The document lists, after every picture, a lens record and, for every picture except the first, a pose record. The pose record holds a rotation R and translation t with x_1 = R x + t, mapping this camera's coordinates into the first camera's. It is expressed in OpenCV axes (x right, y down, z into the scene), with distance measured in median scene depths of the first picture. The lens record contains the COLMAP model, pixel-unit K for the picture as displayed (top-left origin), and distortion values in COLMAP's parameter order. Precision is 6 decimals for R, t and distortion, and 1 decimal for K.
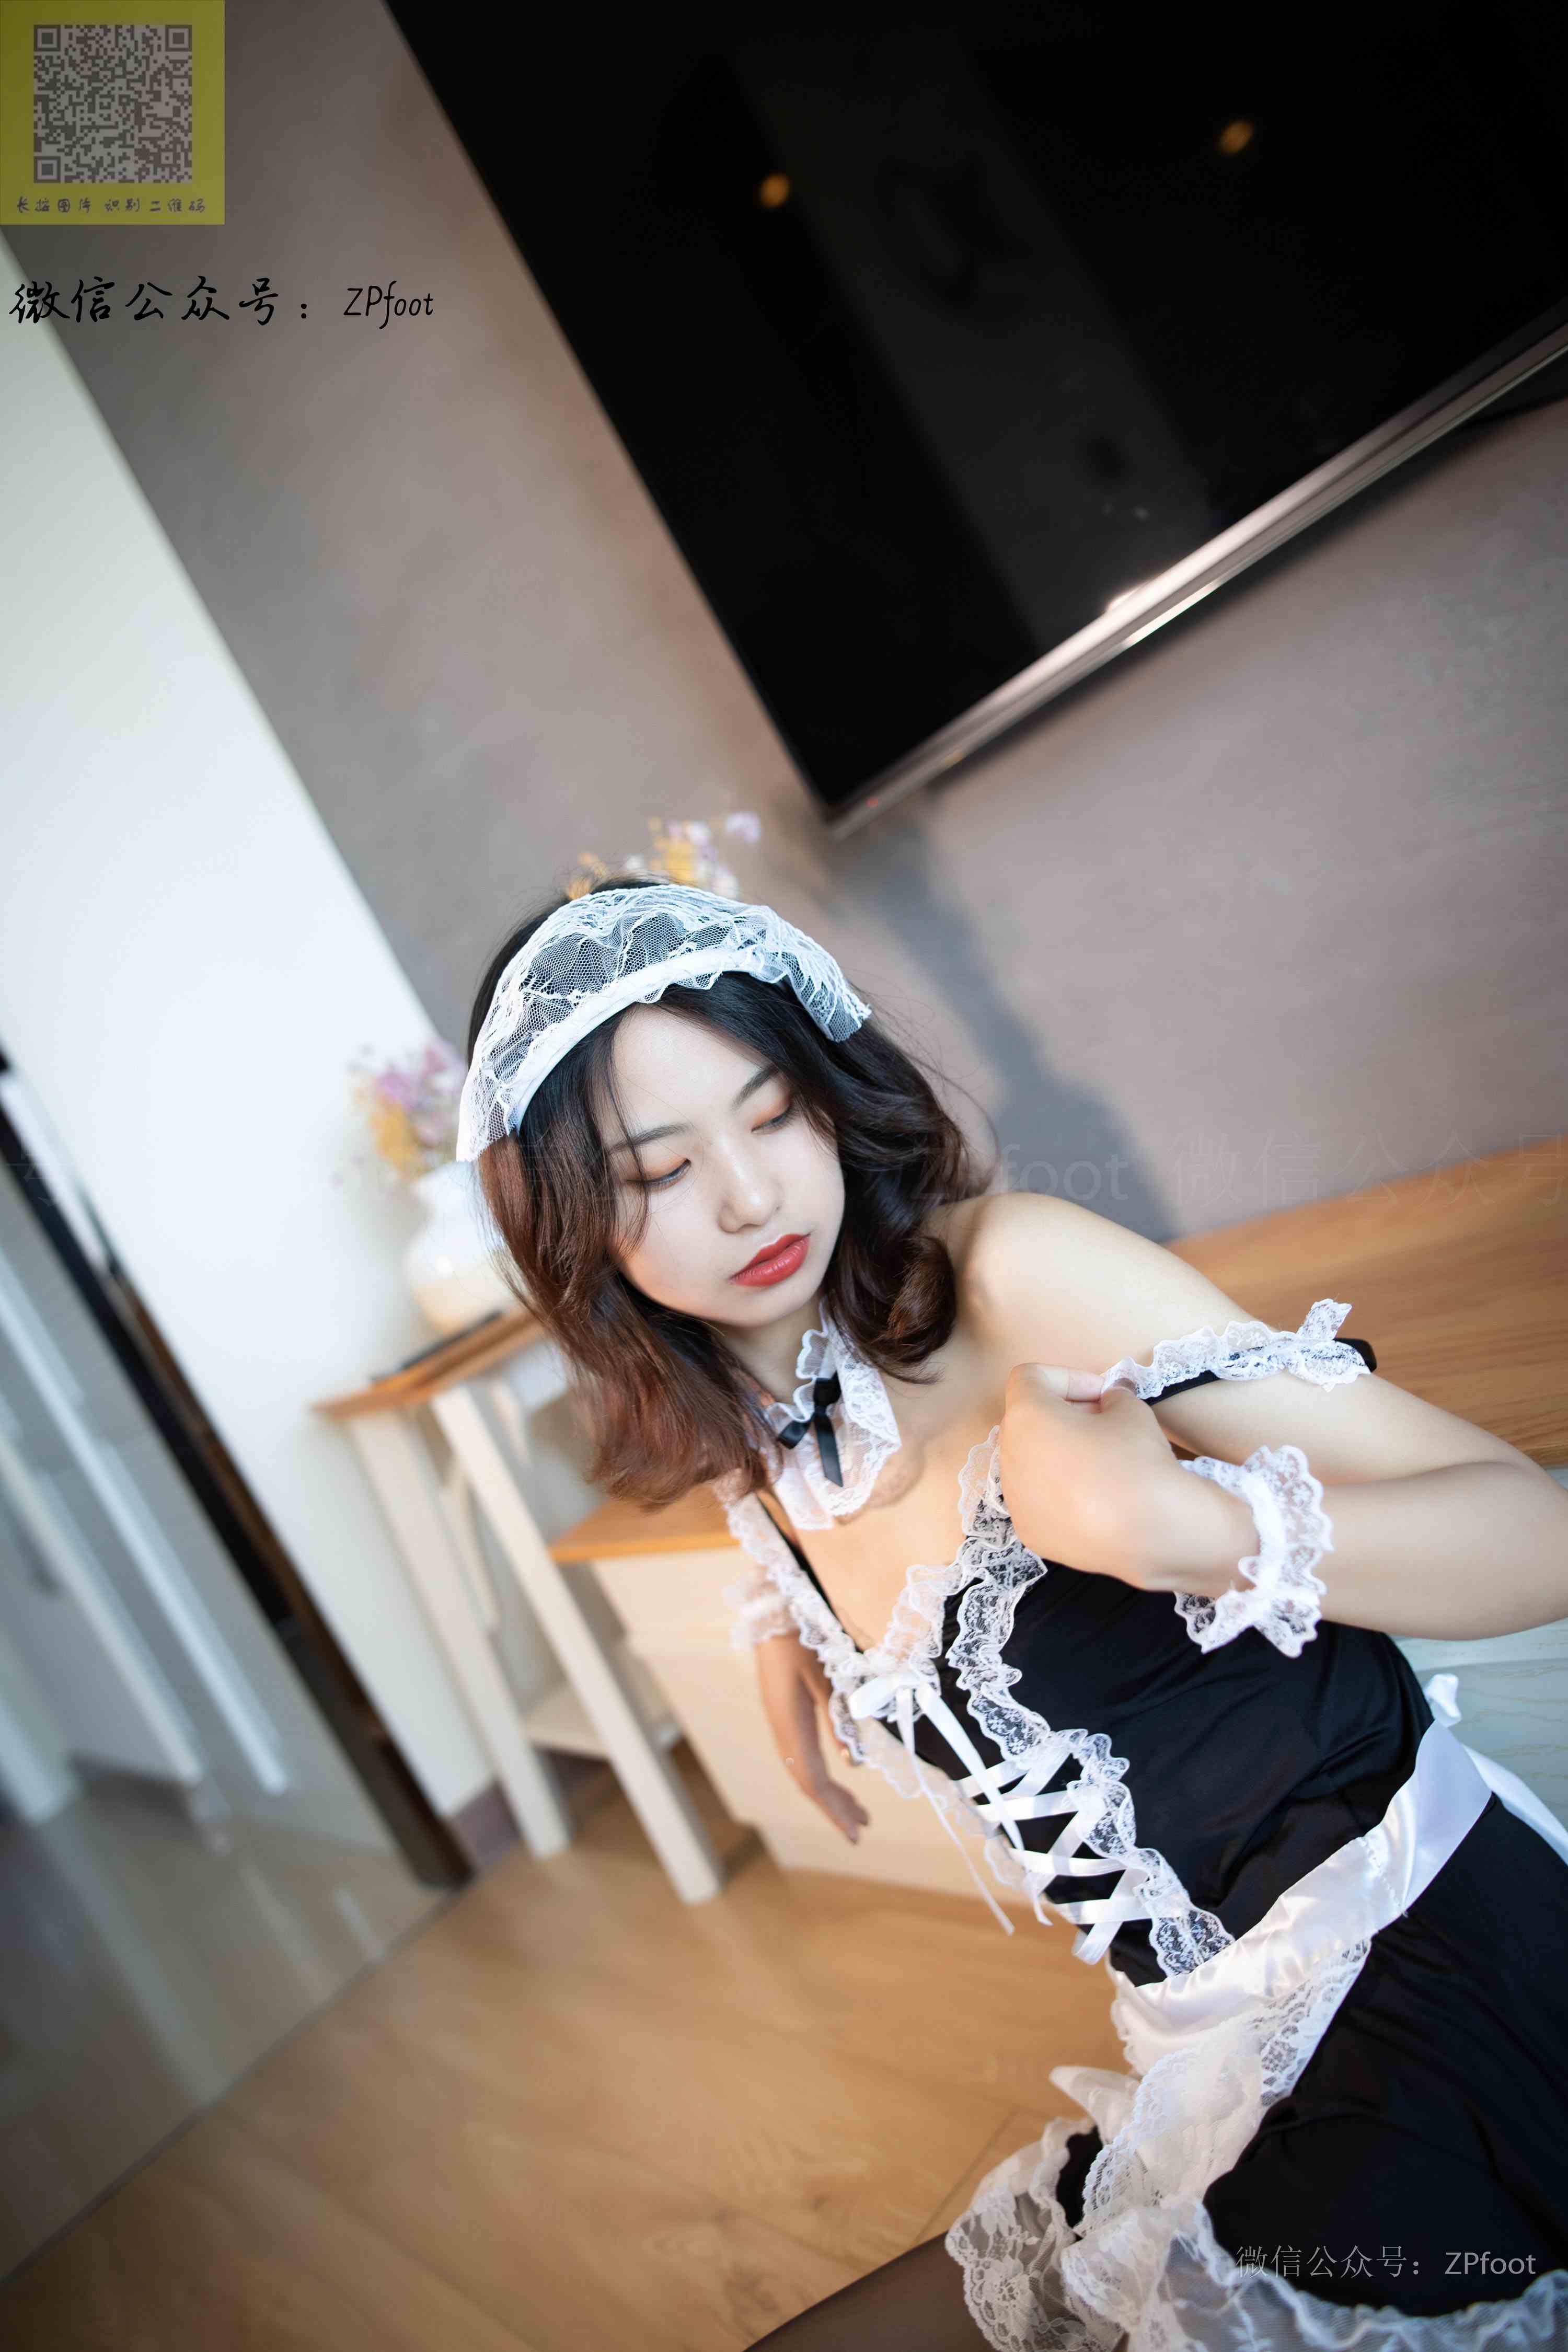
lens RADIAL K [[1648.5, 0, 788.4], [0, 1648.5, 1164.7], [0, 0, 1]] dist [-0.048075, 0.041515]
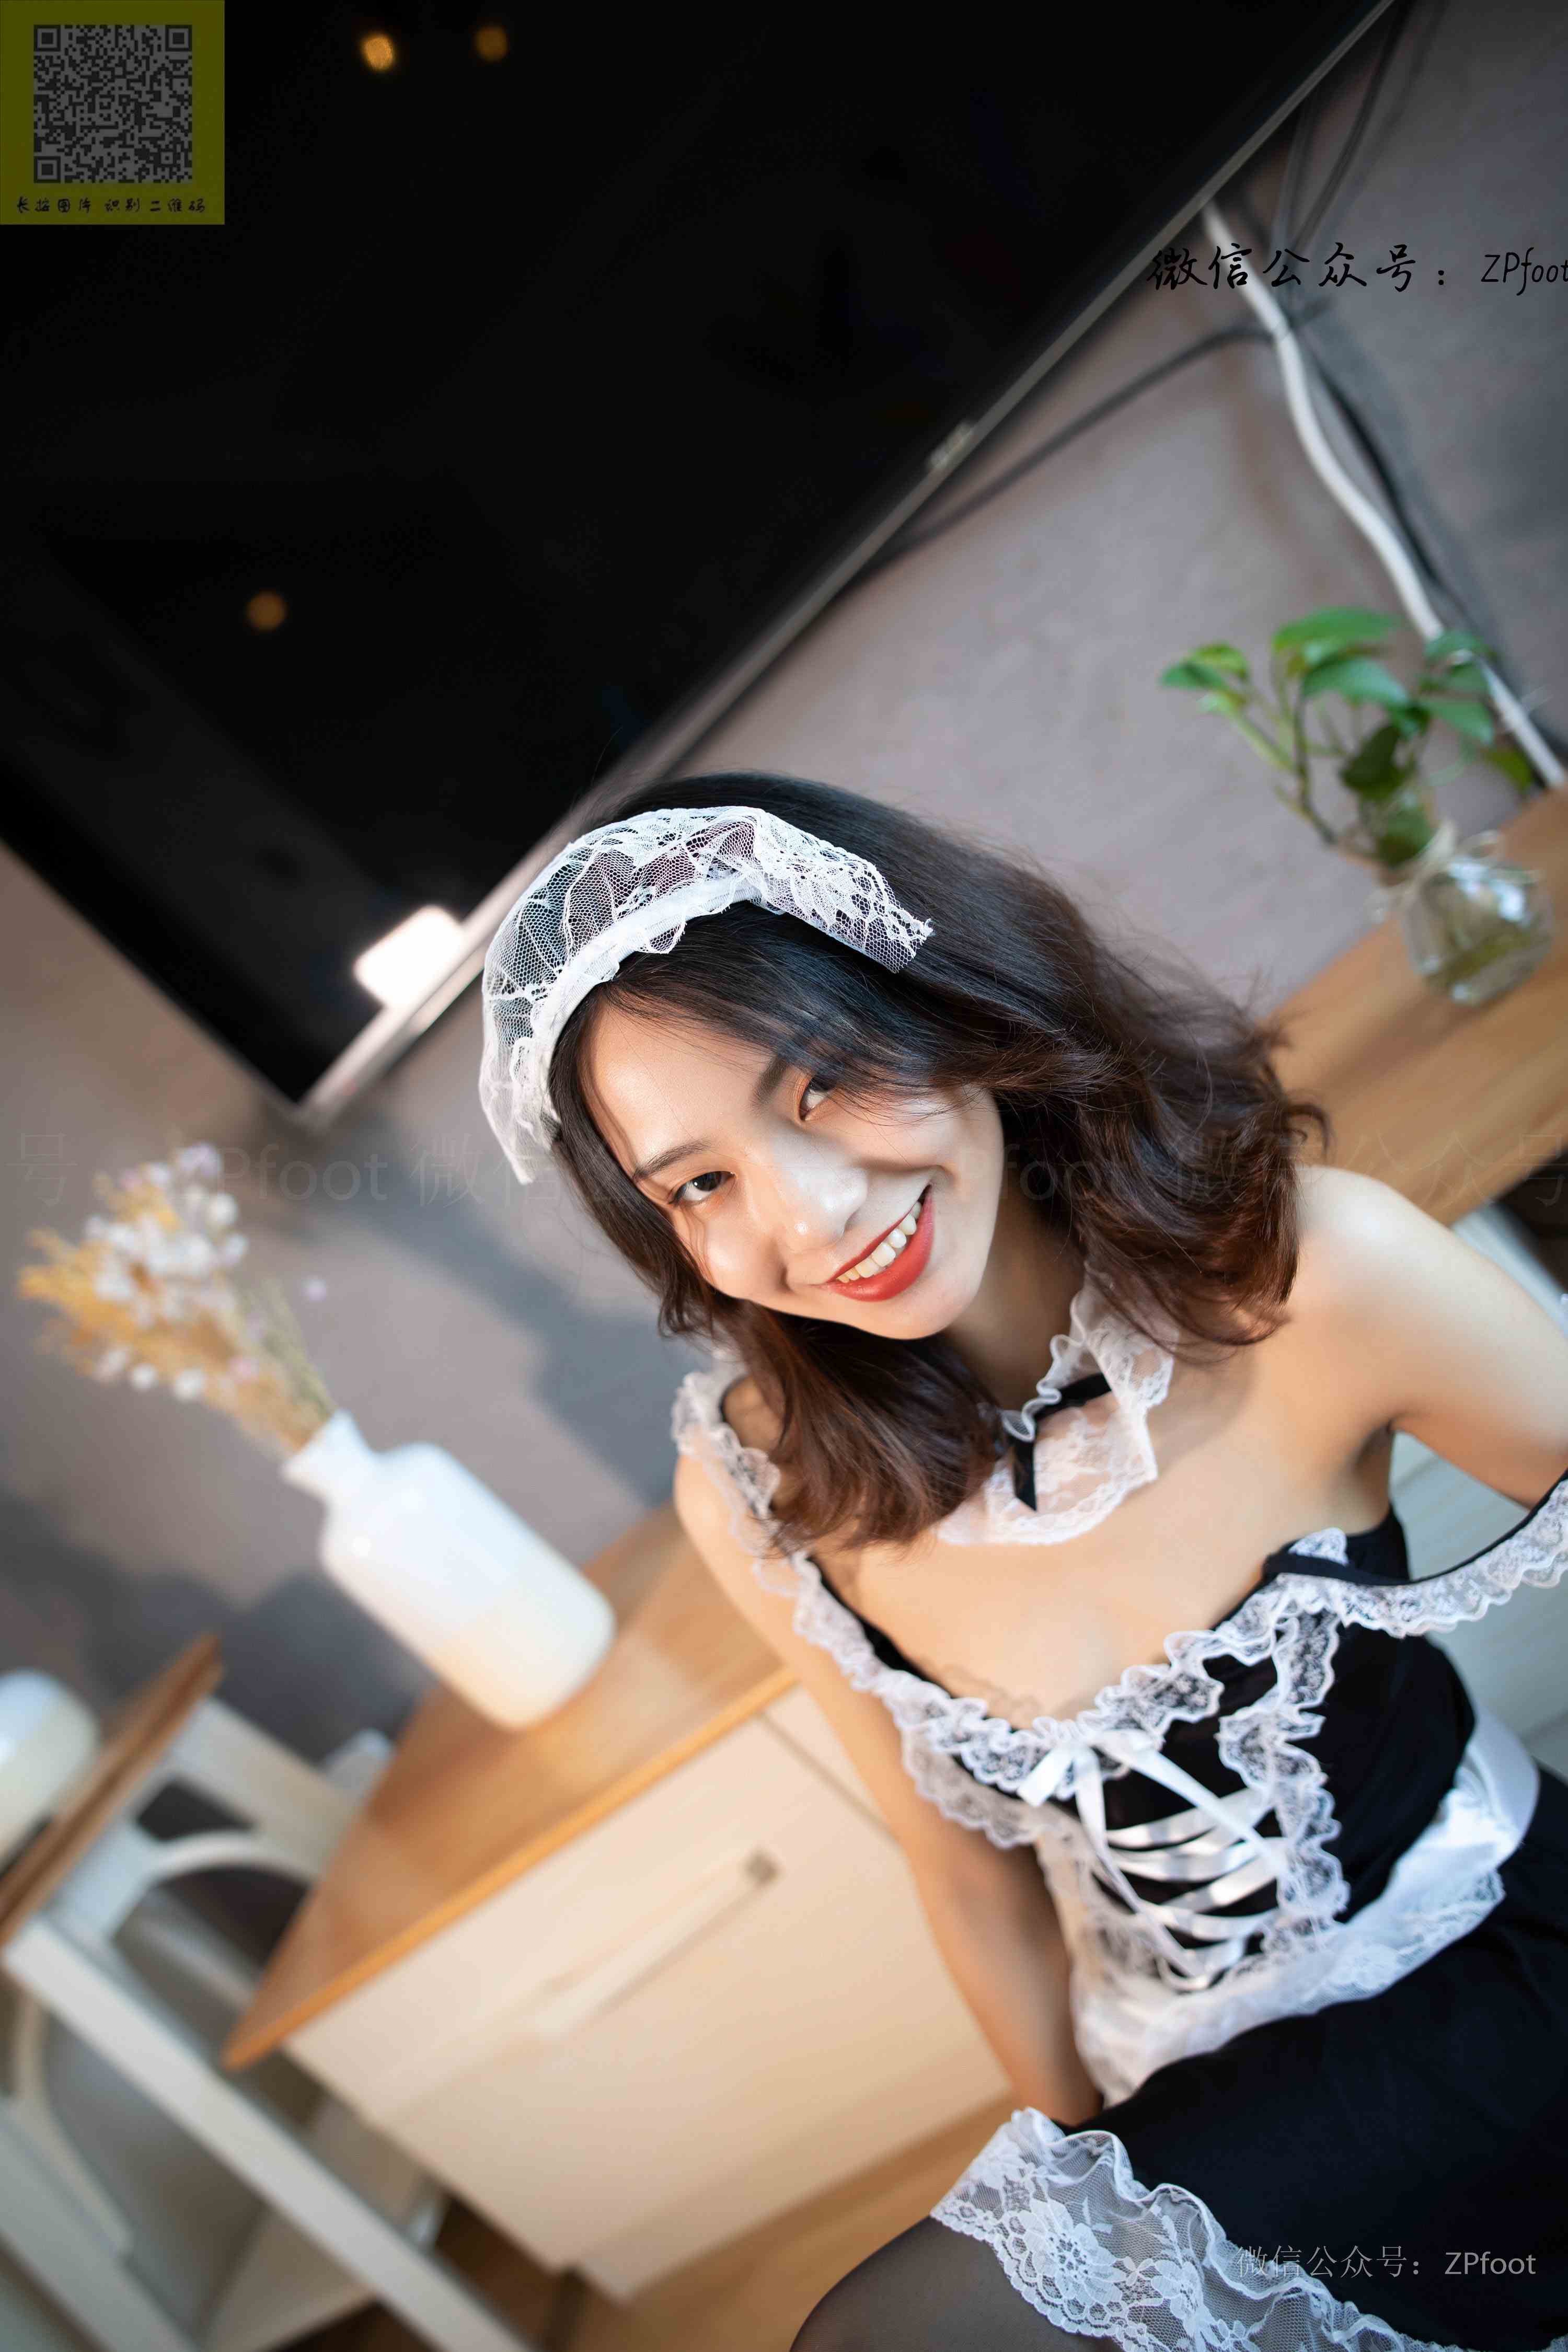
lens RADIAL K [[1648.5, 0, 784.7], [0, 1648.5, 1174.3], [0, 0, 1]] dist [-0.048075, 0.041515]
pose [[0.842635, -0.259759, 0.471690, -0.218779], [0.373470, 0.912956, -0.164410, 0.090781], [-0.387925, 0.314699, 0.866302, 0.077688]]
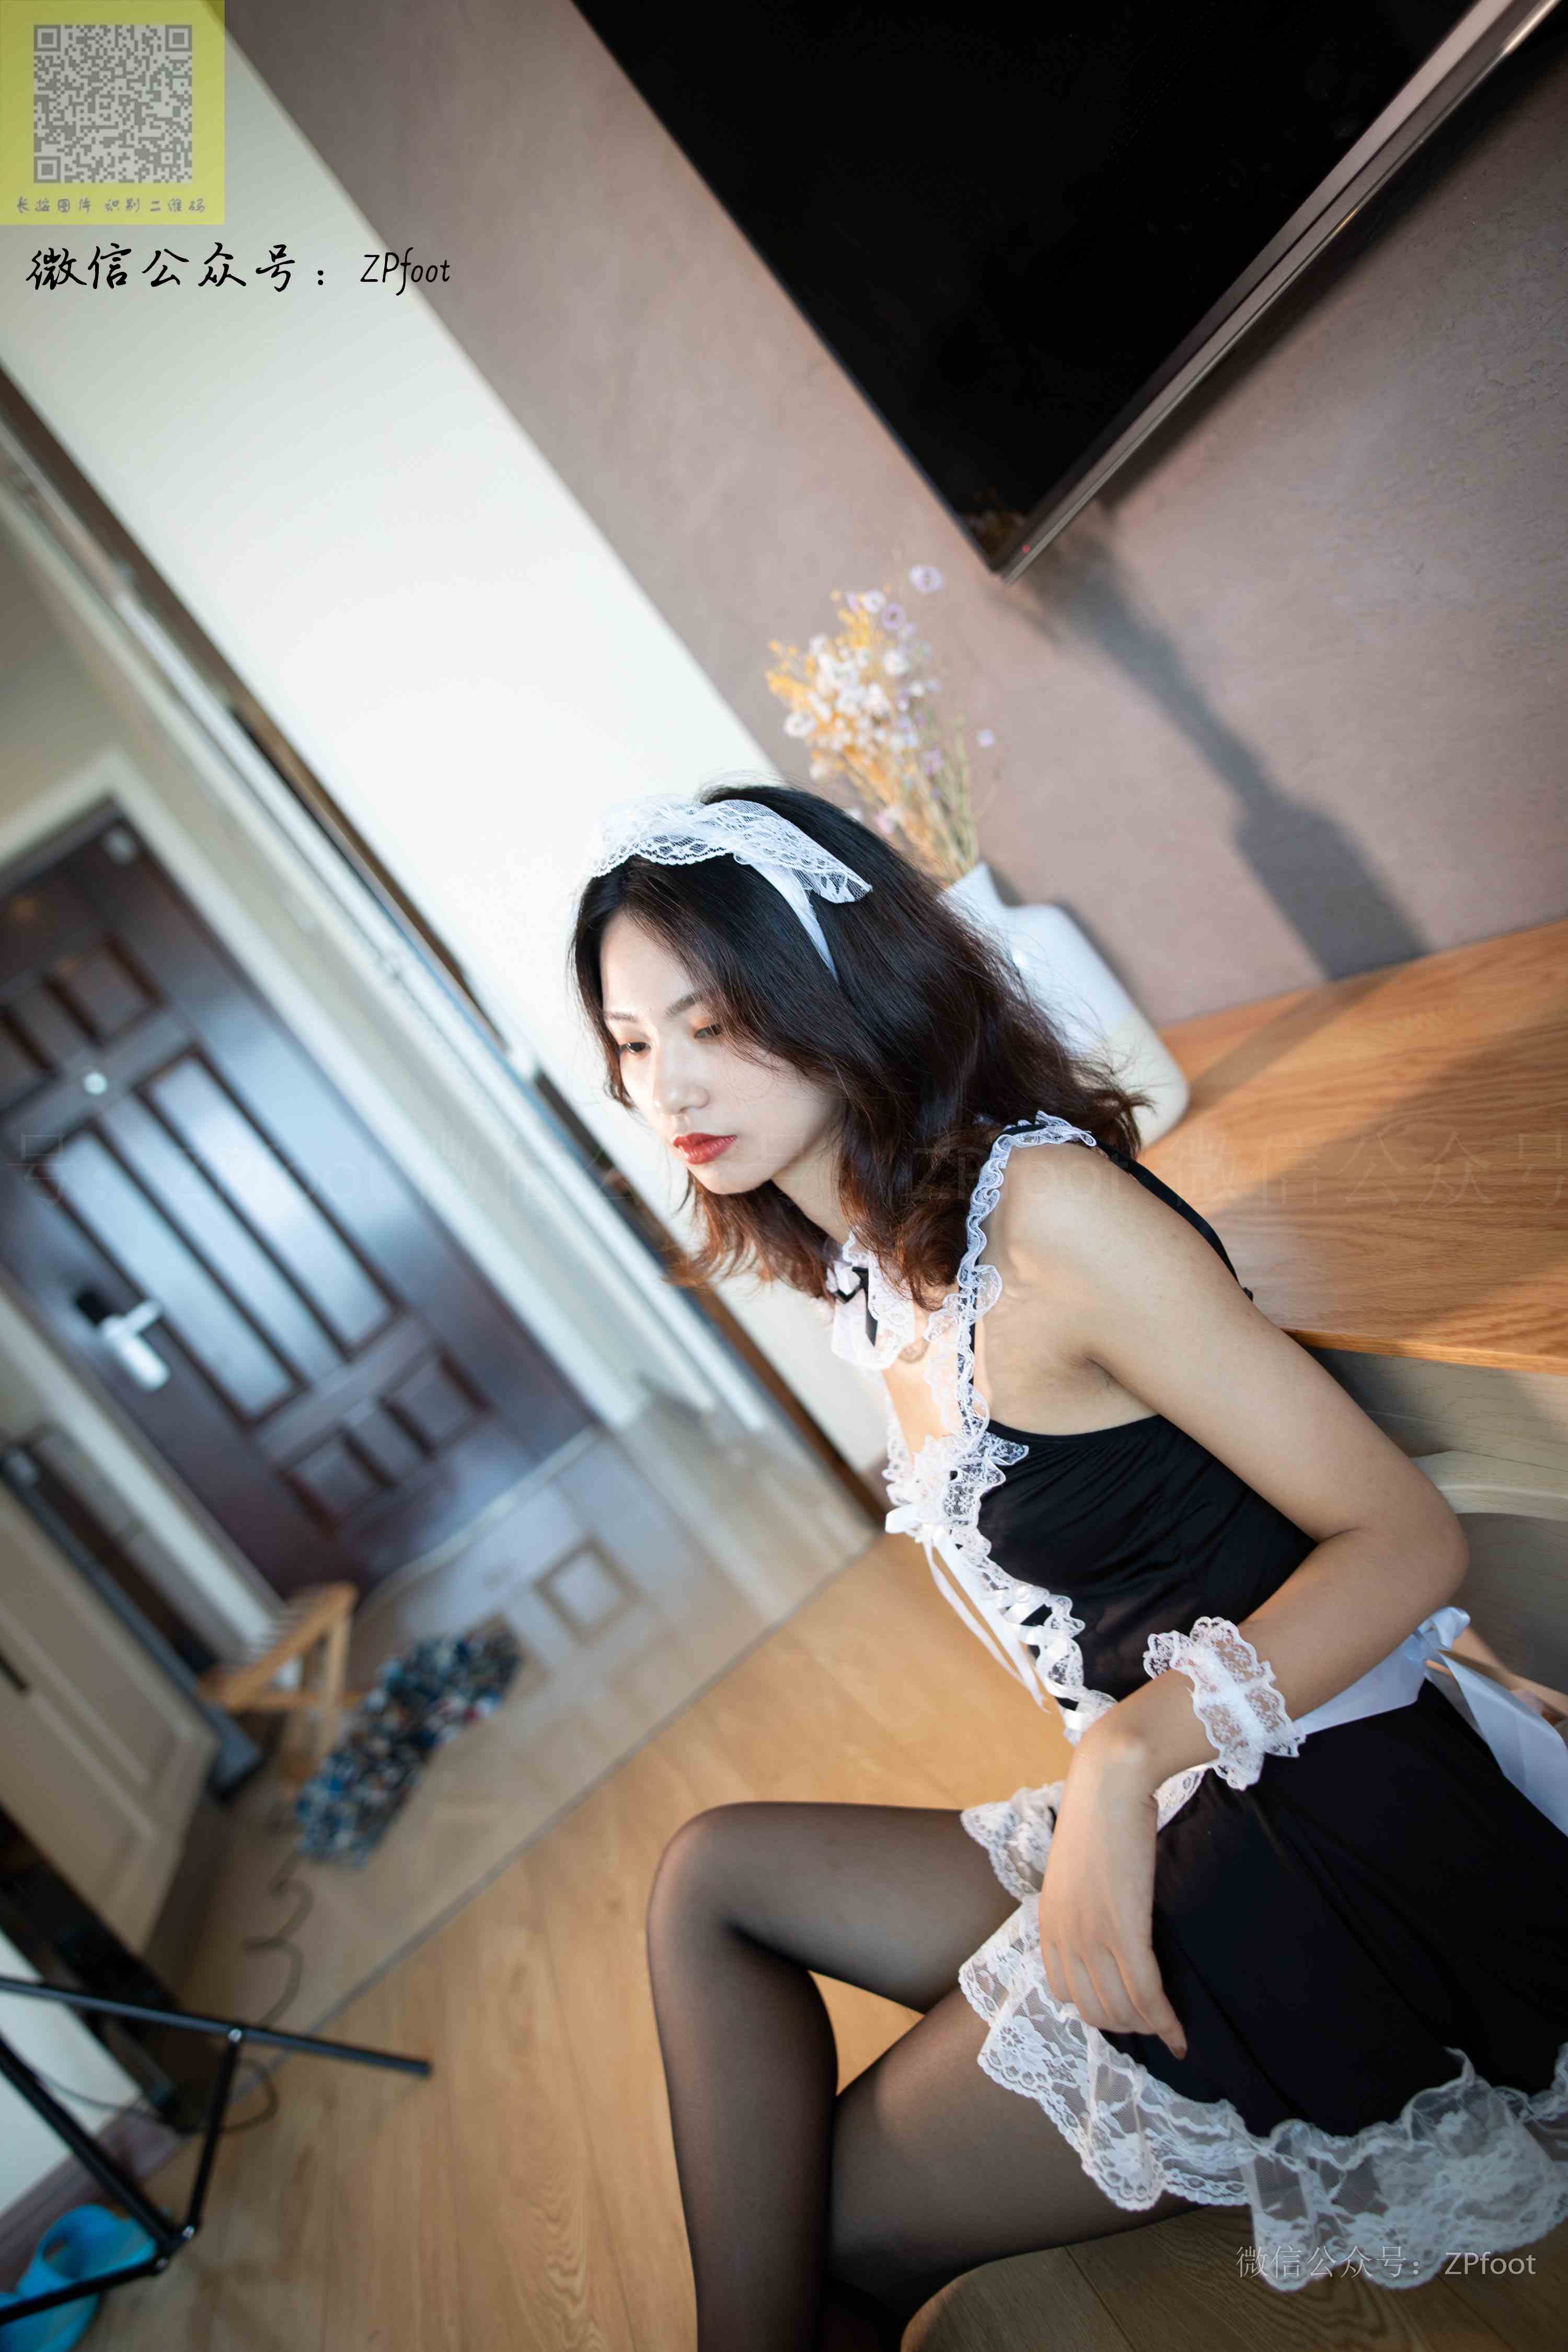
lens RADIAL K [[1648.5, 0, 785.0], [0, 1648.5, 1186.5], [0, 0, 1]] dist [-0.048075, 0.041515]
pose [[0.932369, -0.060522, -0.356407, 0.252368], [0.158120, 0.954853, 0.251502, -0.138003], [0.325095, -0.290848, 0.899845, 0.002295]]
